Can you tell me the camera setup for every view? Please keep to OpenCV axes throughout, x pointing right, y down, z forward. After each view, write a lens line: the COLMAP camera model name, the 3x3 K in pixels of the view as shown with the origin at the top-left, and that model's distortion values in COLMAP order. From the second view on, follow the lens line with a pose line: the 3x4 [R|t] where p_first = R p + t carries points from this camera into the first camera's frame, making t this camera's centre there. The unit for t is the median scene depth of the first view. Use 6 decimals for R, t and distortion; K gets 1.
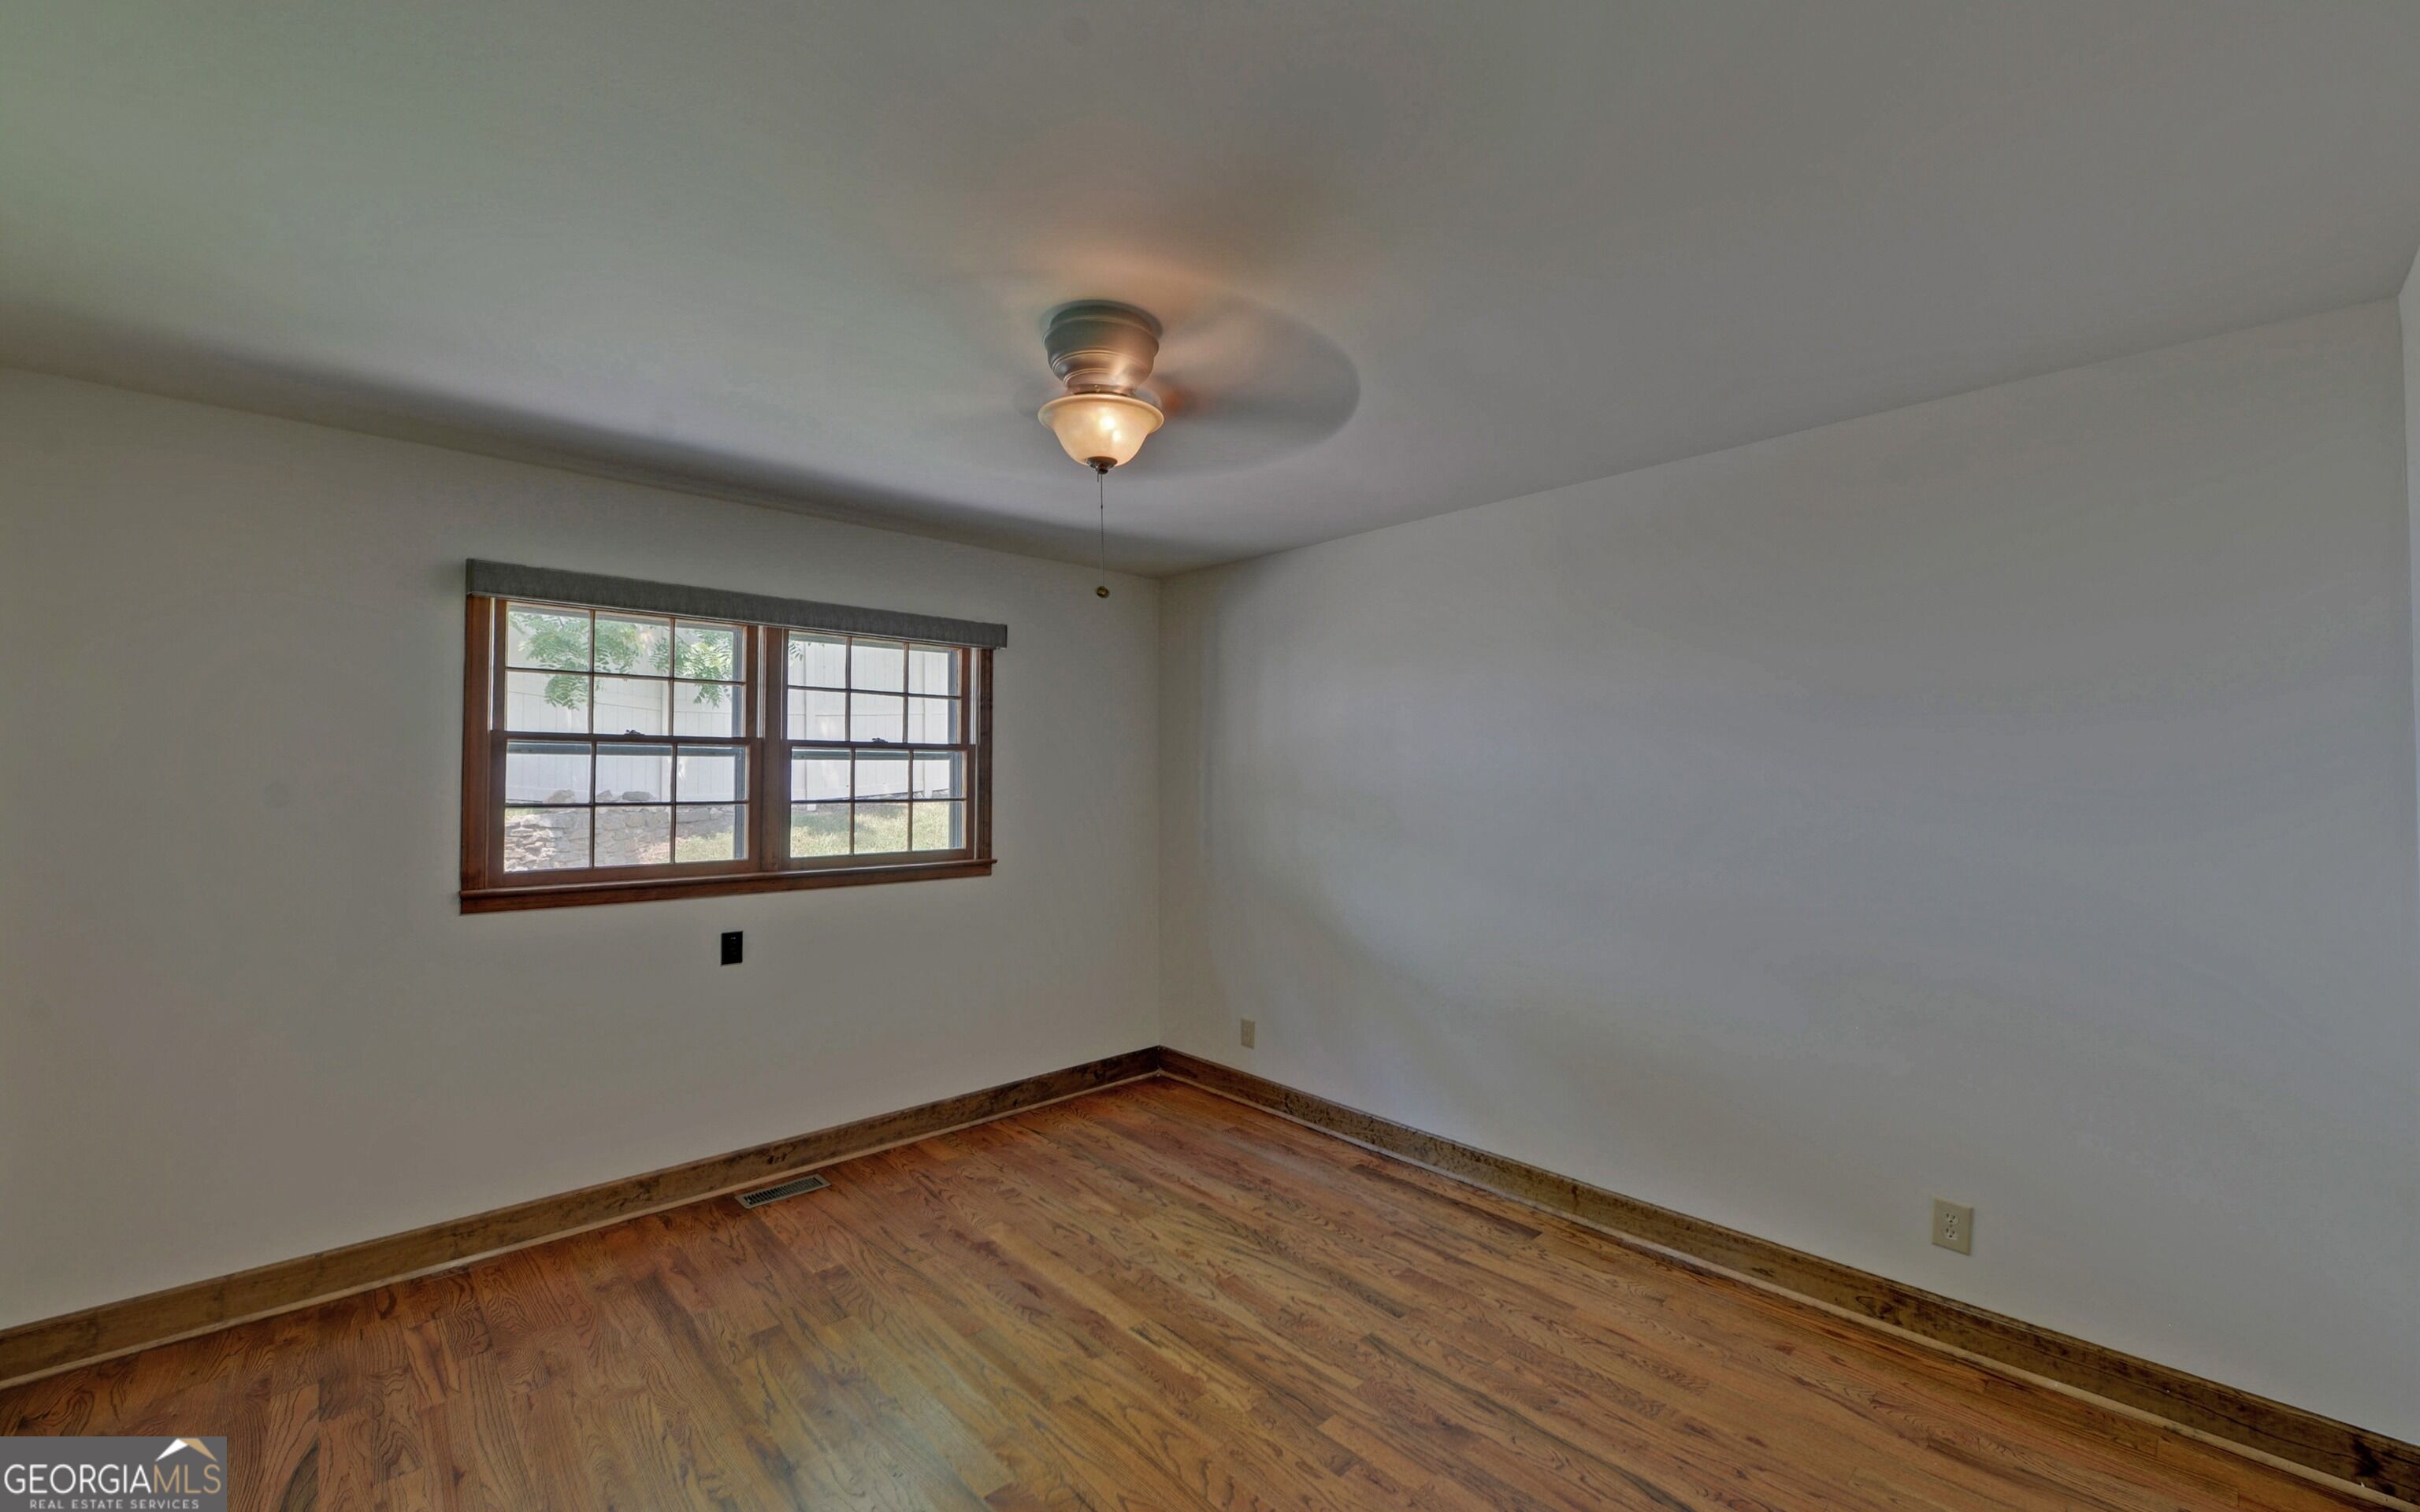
lens RADIAL K [[968.8, 0, 1209.2], [0, 968.8, 753.6], [0, 0, 1]] dist [-0.008565, -0.002065]
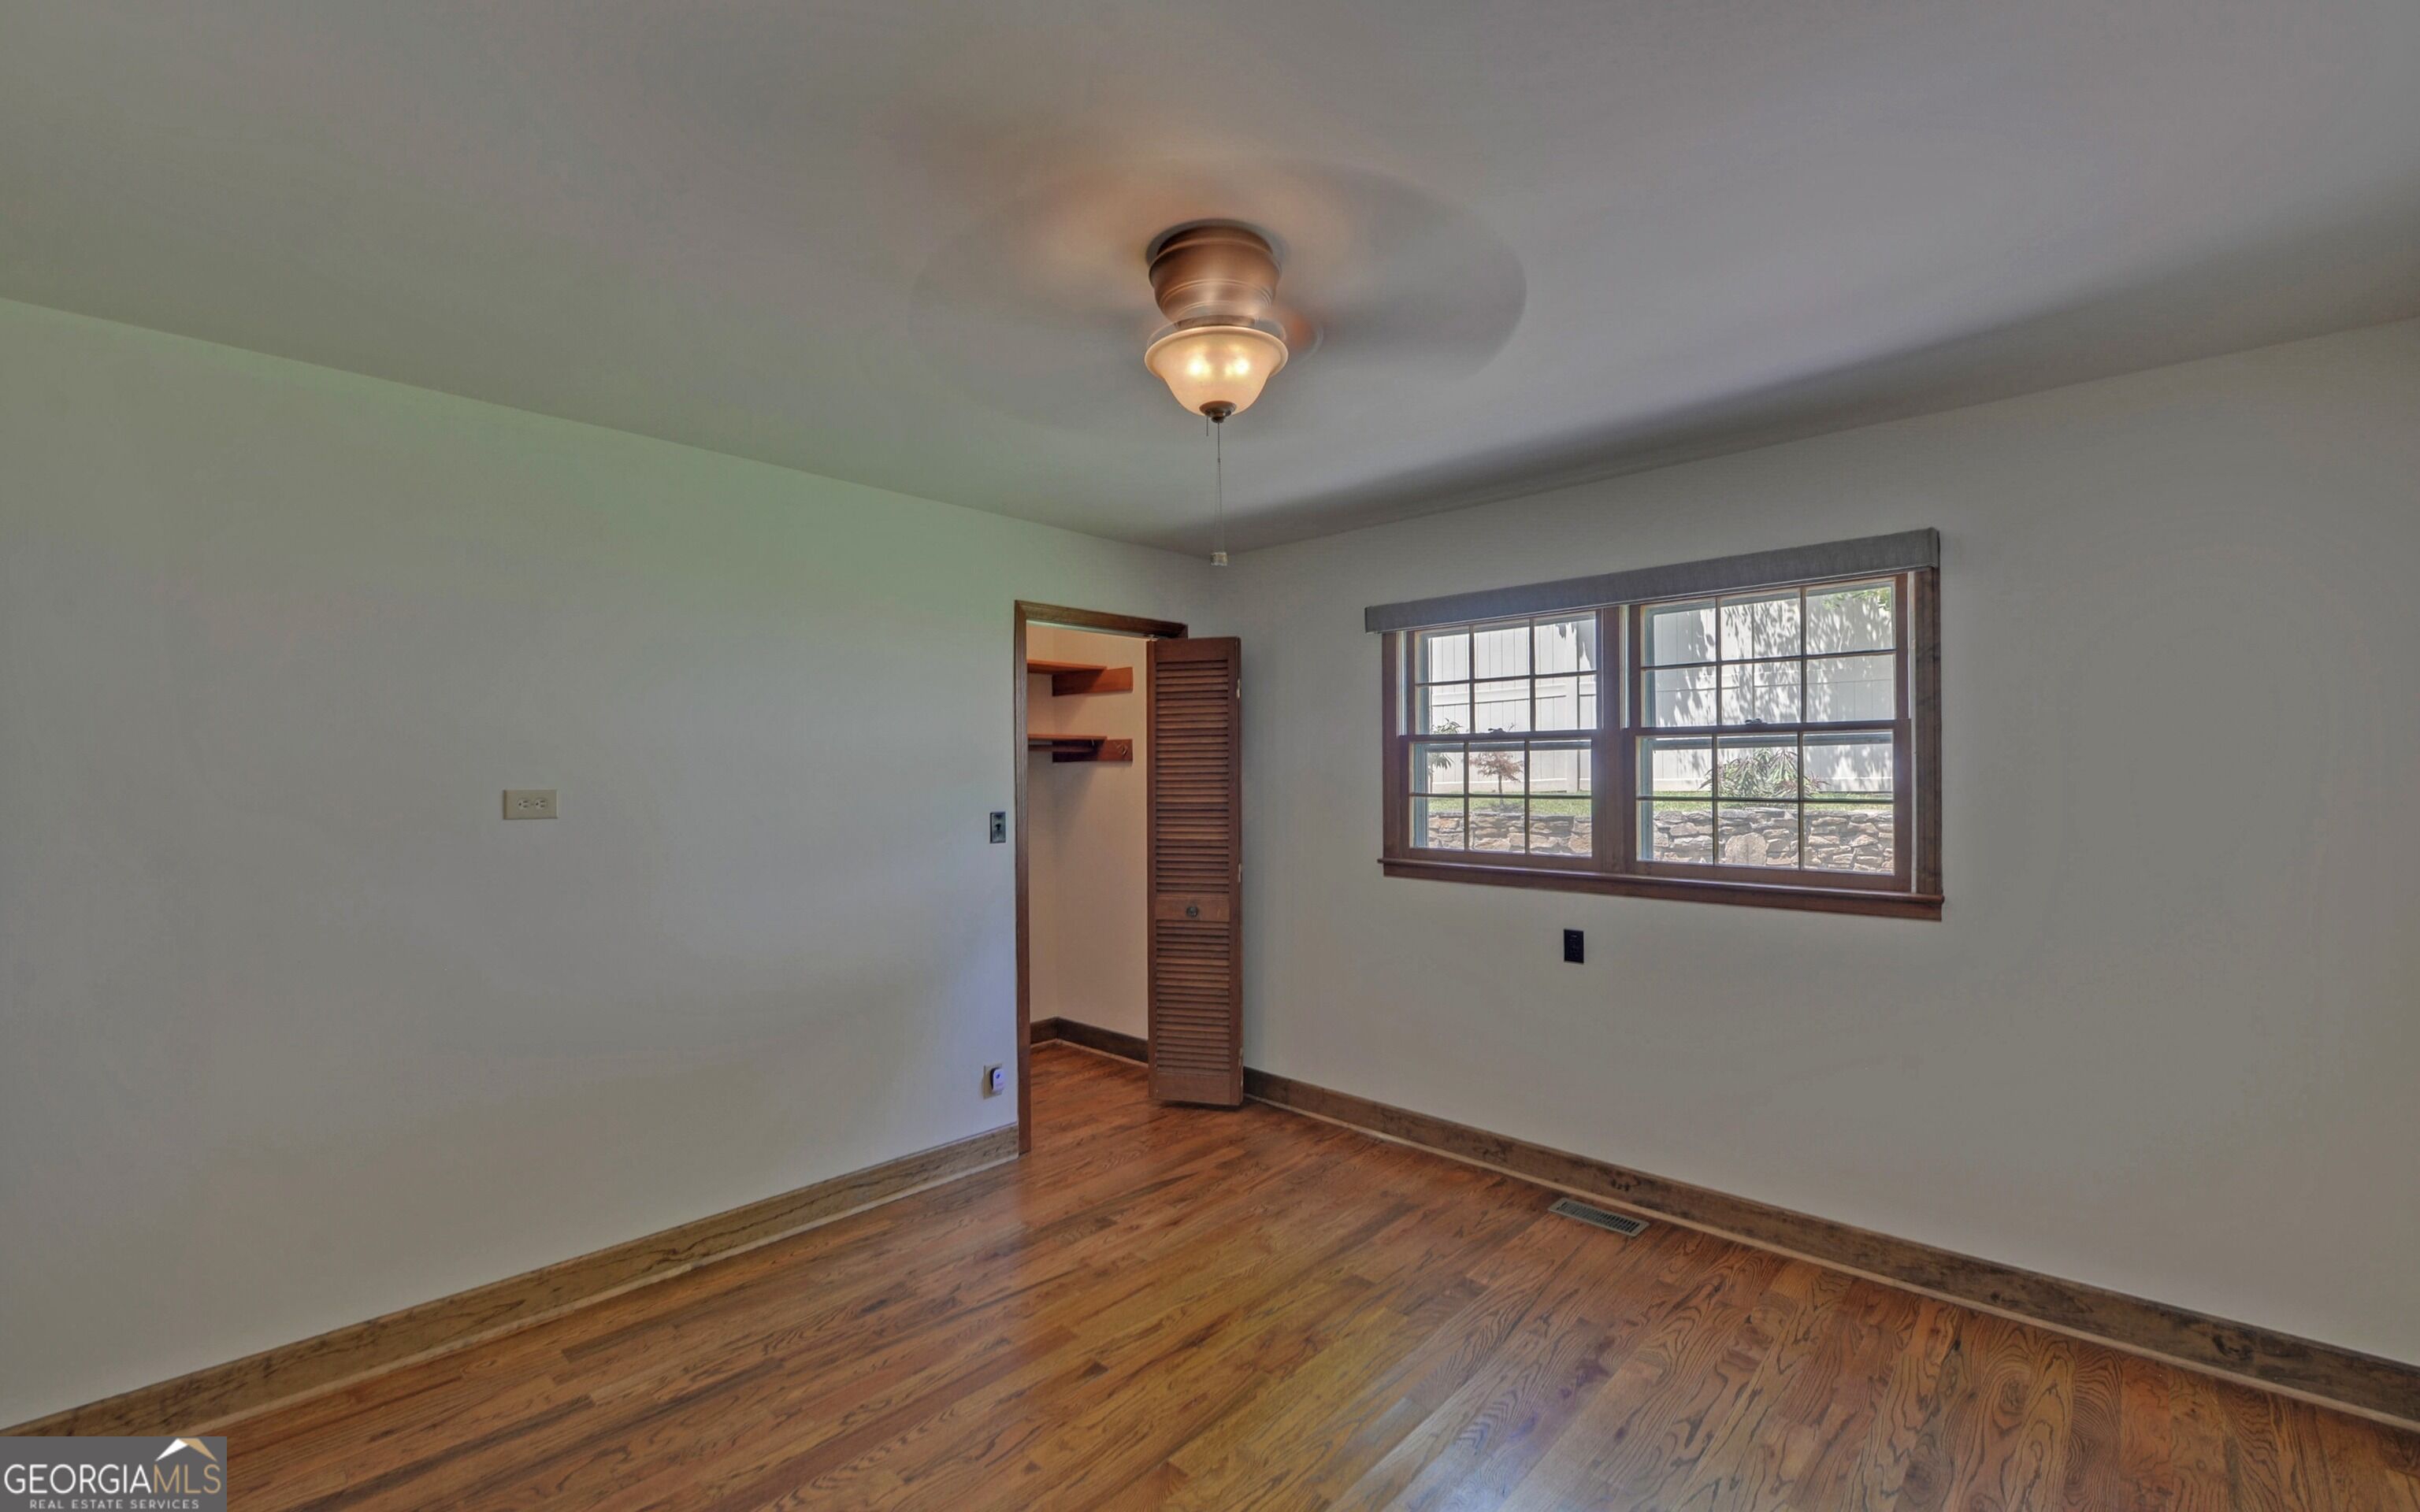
lens RADIAL K [[968.8, 0, 1161.2], [0, 968.8, 764.1], [0, 0, 1]] dist [-0.008565, -0.002065]
pose [[0.051313, -0.007650, -0.998653, 0.452071], [0.031474, 0.999486, -0.006039, 0.010106], [0.998187, -0.031122, 0.051528, 0.528238]]
